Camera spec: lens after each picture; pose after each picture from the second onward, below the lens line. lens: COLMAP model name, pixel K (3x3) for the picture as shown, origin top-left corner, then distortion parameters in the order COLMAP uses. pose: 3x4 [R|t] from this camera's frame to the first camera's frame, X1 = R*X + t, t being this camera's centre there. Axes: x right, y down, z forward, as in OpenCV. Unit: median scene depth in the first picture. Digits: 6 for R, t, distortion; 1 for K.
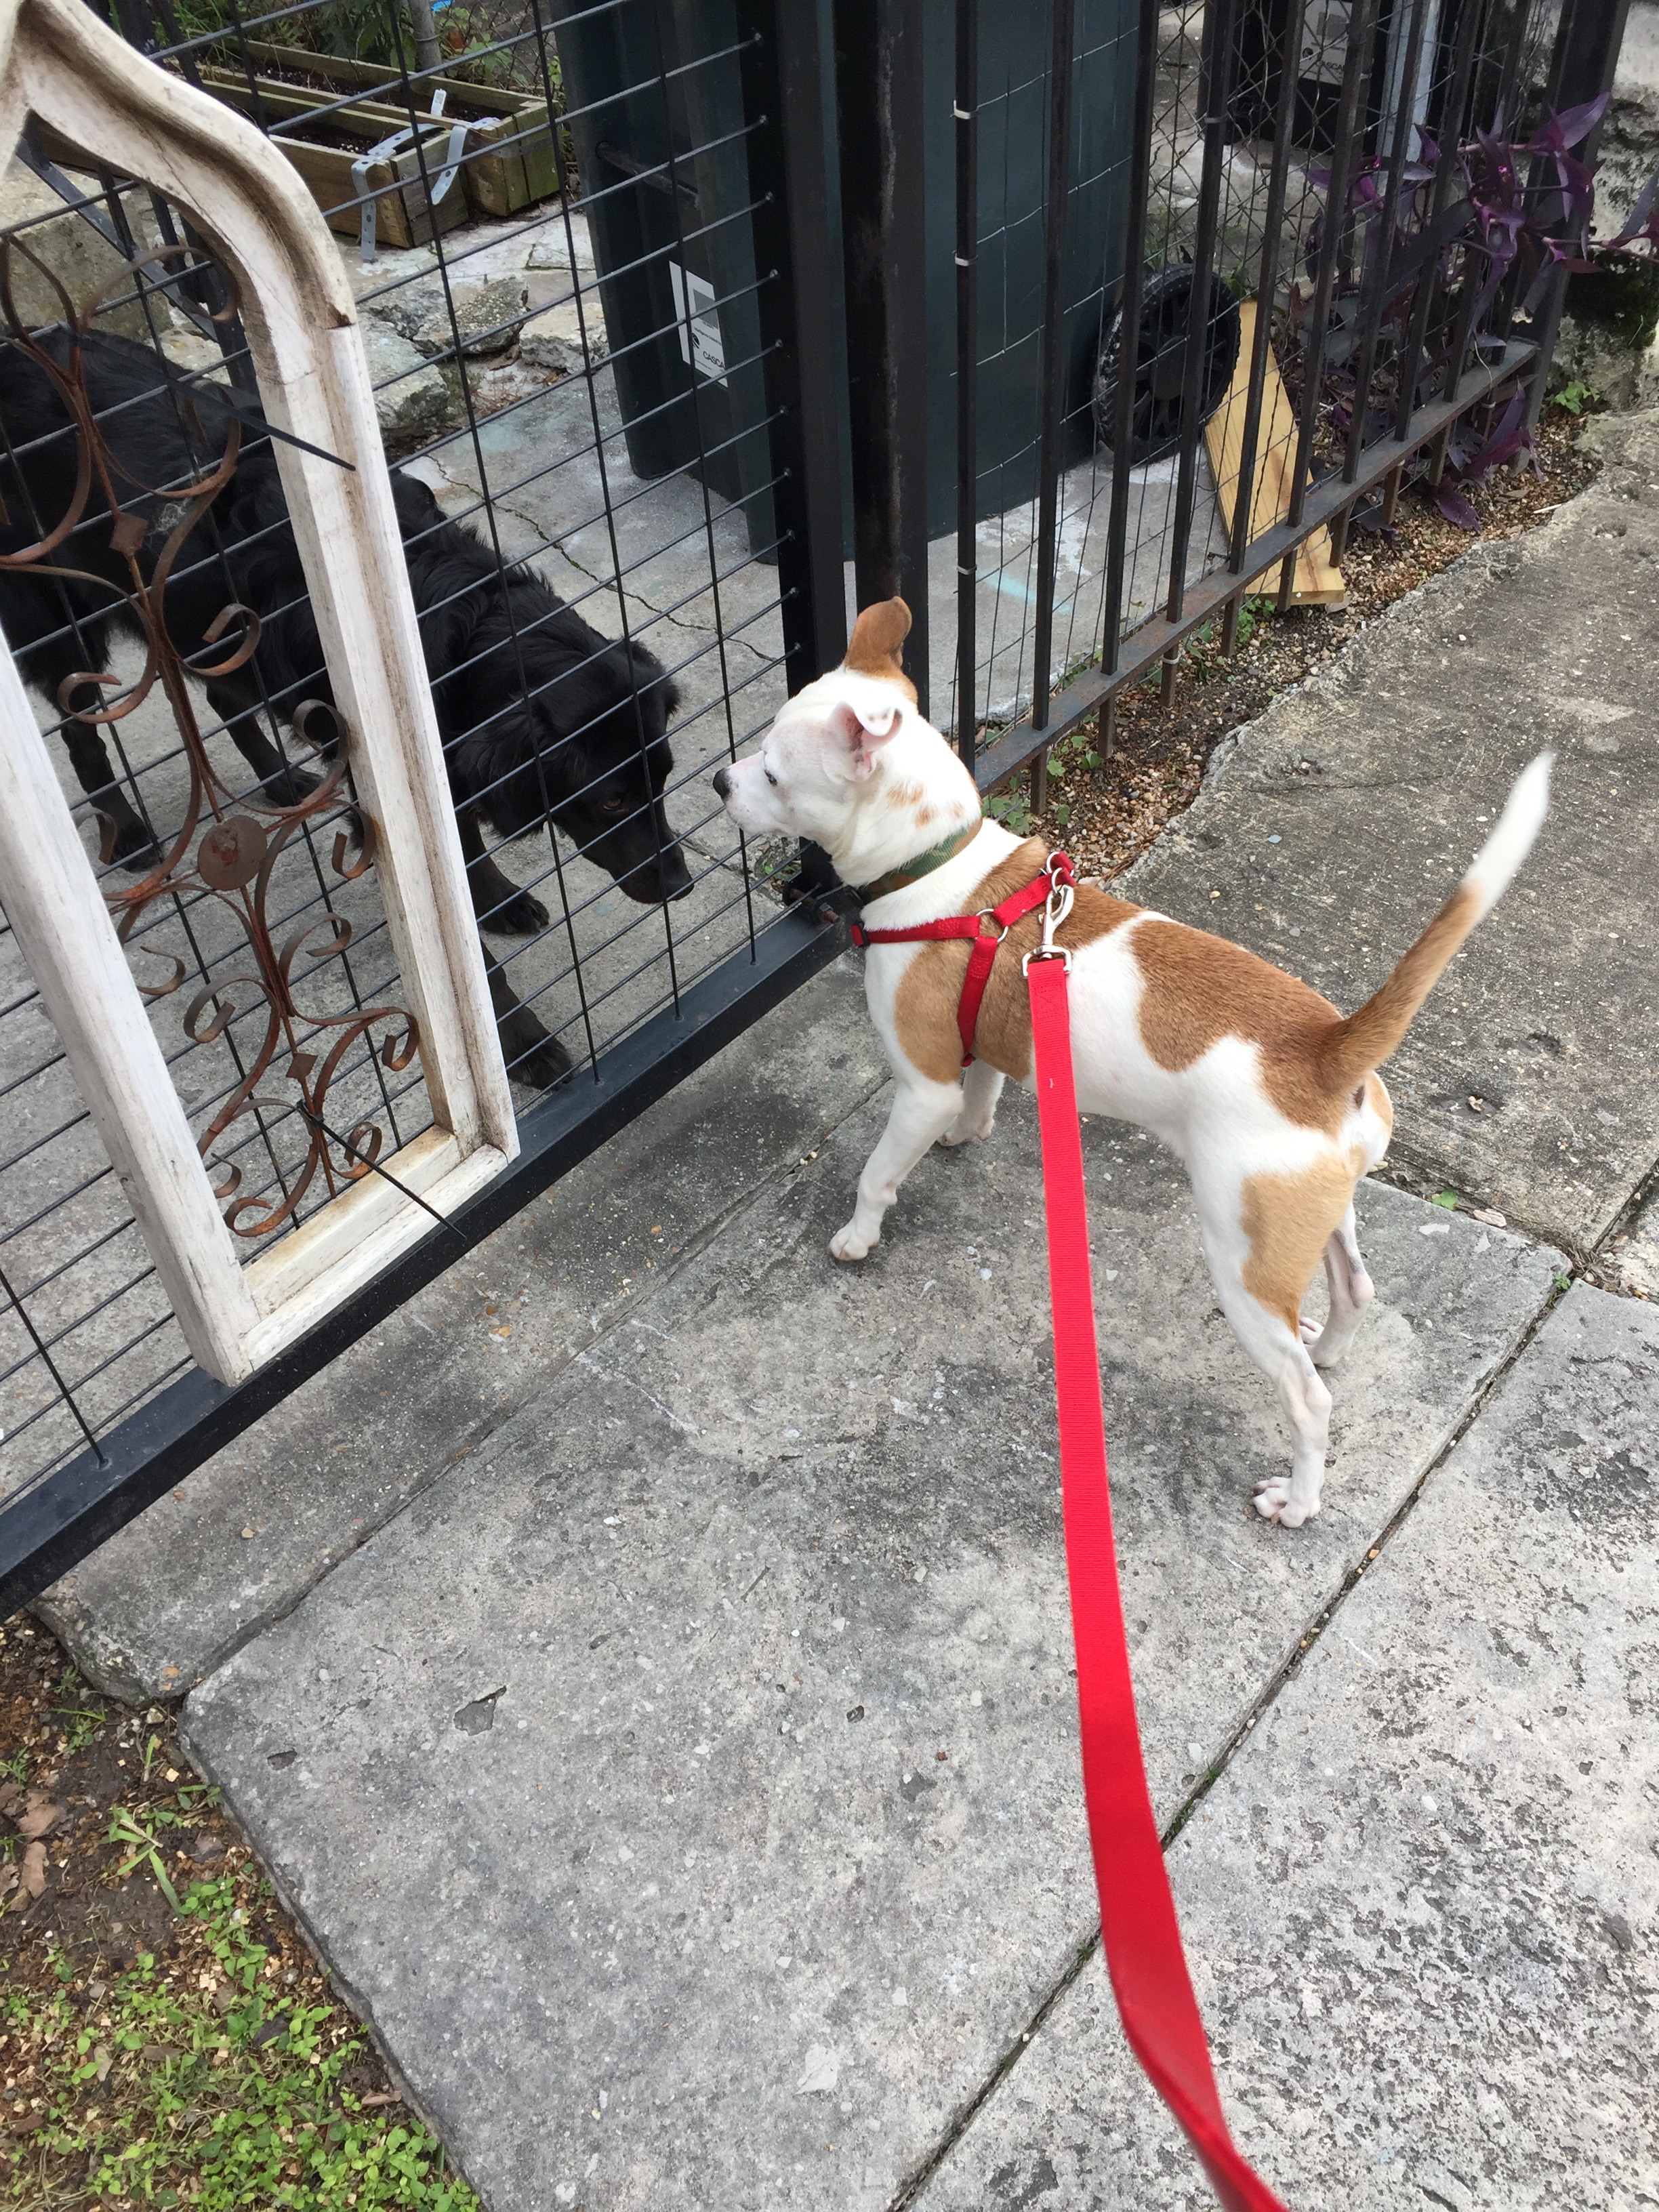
lens RADIAL K [[1850.3, 0, 829.5], [0, 1850.3, 1106.0], [0, 0, 1]] dist [0.088170, -0.099596]
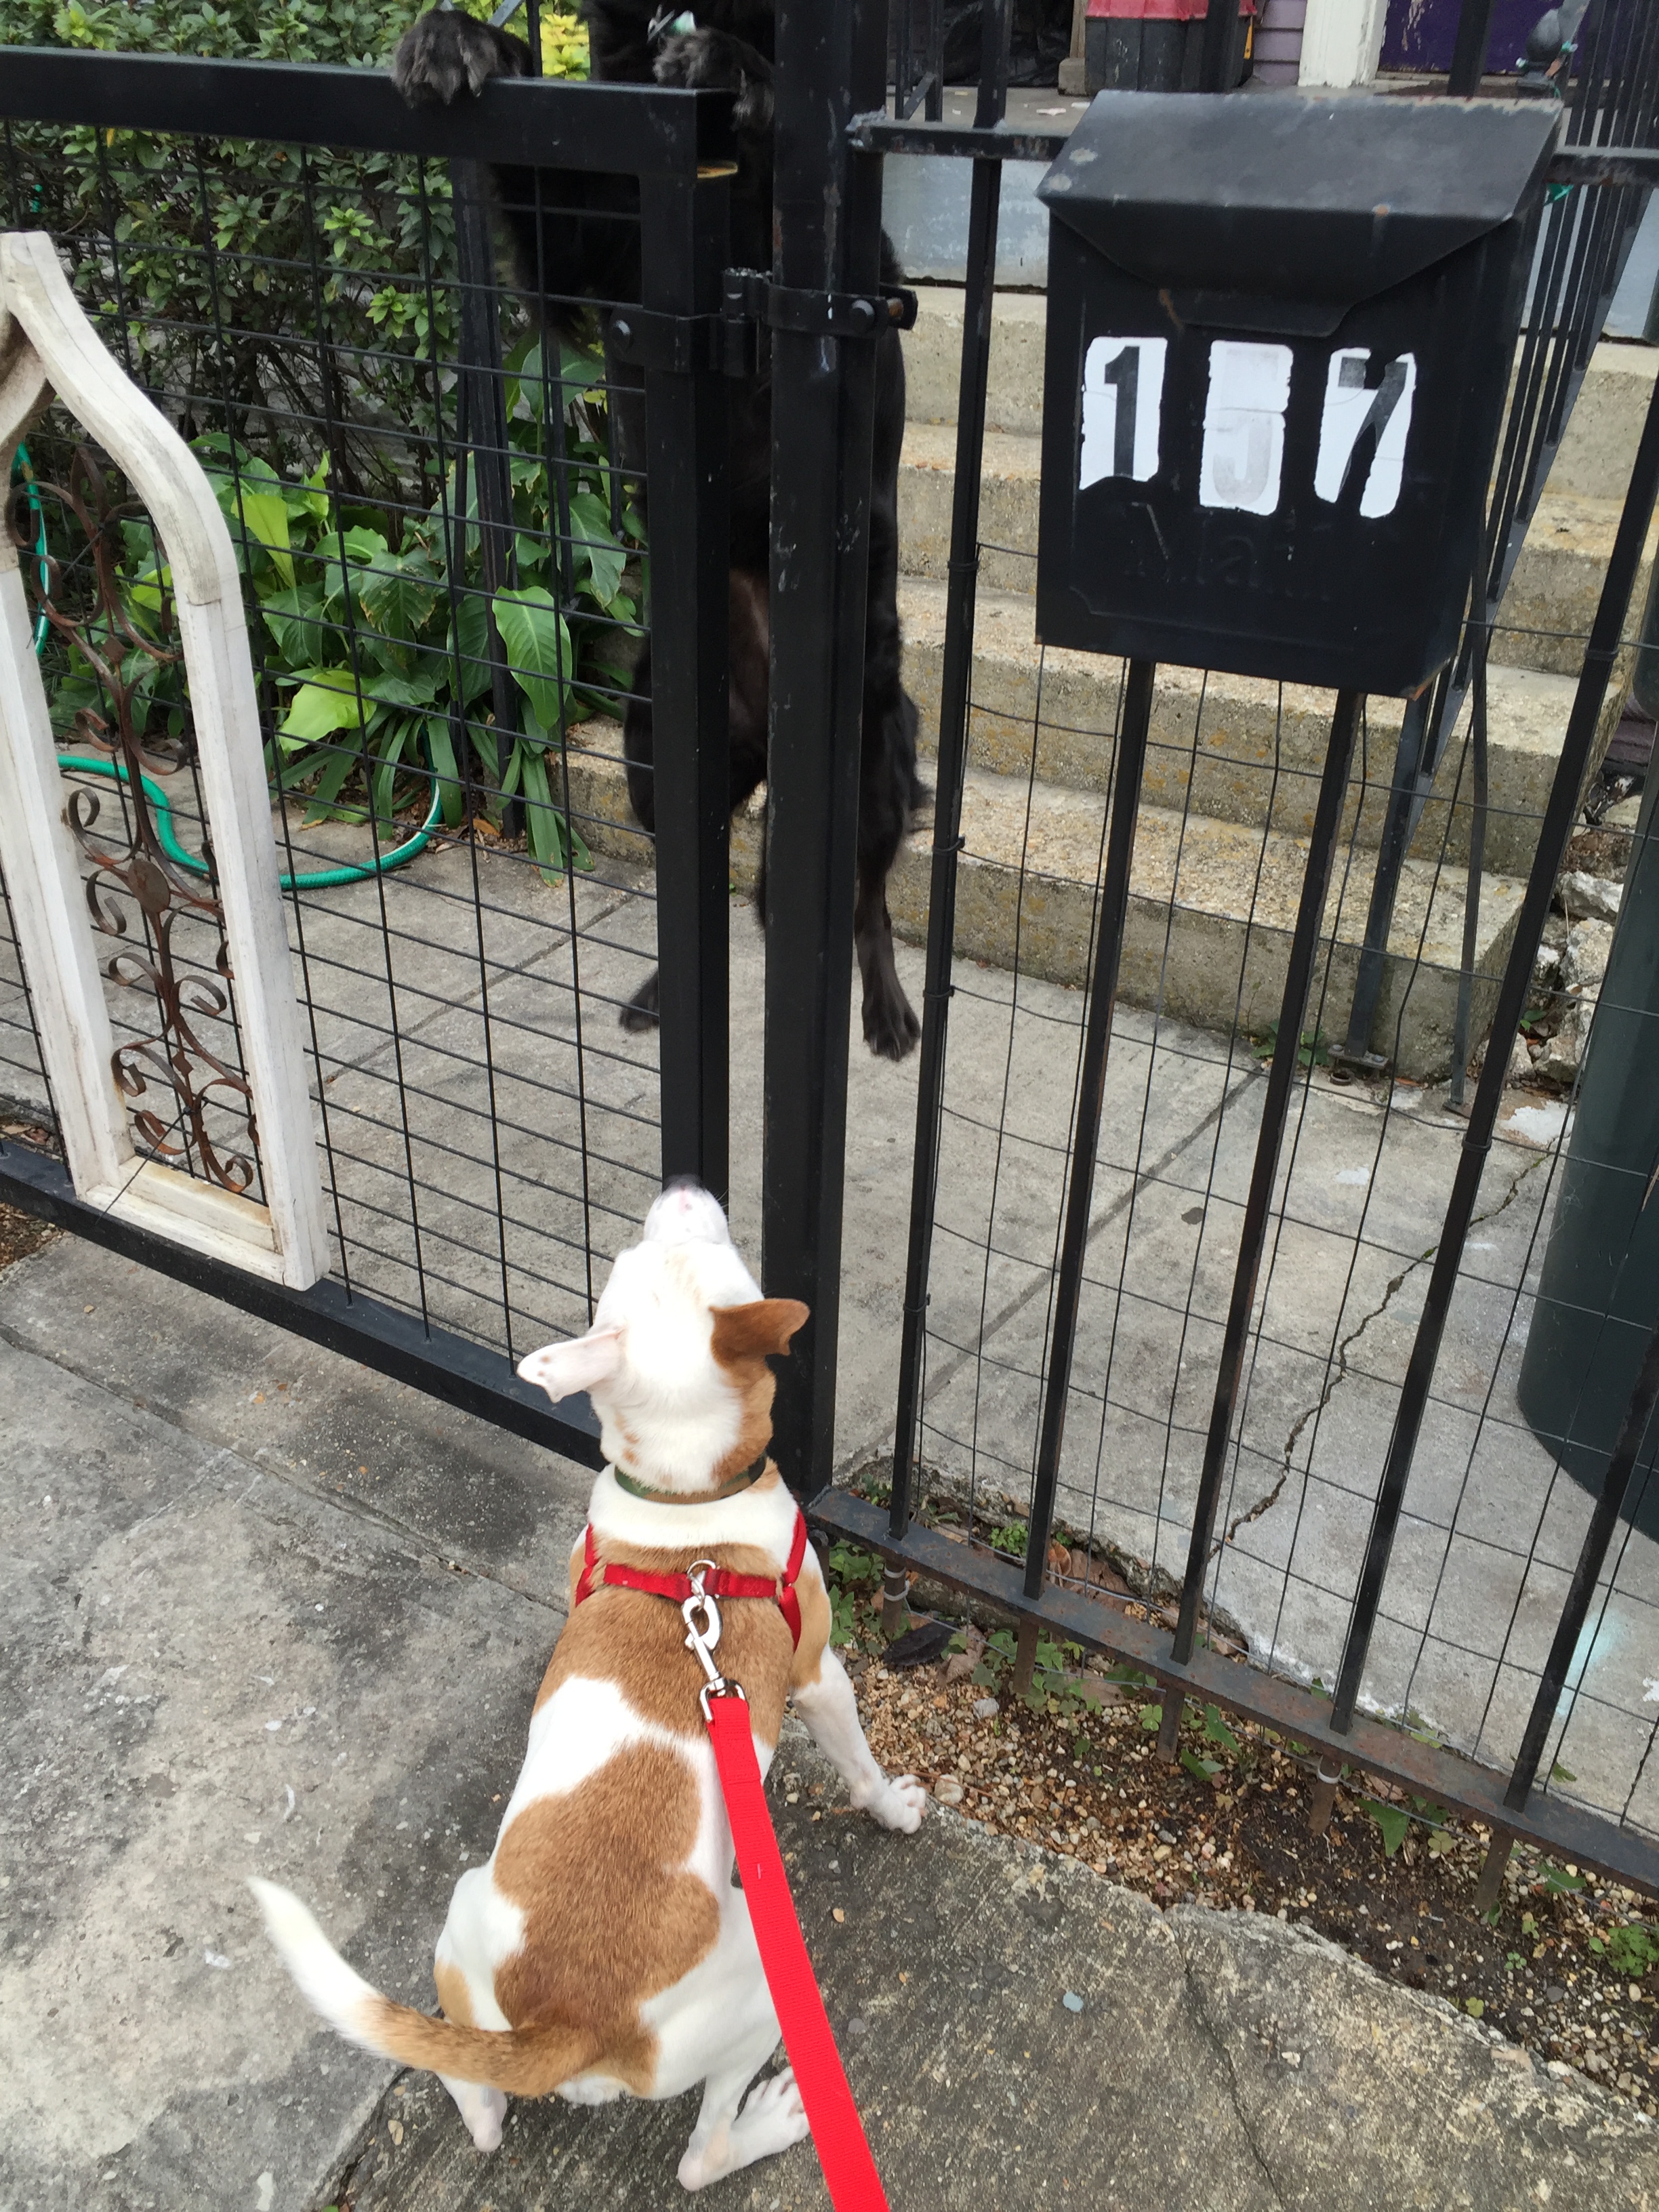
lens RADIAL K [[1850.3, 0, 829.5], [0, 1850.3, 1106.0], [0, 0, 1]] dist [0.088170, -0.099596]
pose [[0.160397, 0.554973, -0.816258, 0.729090], [-0.716792, 0.634021, 0.290219, -0.585782], [0.678589, 0.538537, 0.499495, 0.536773]]
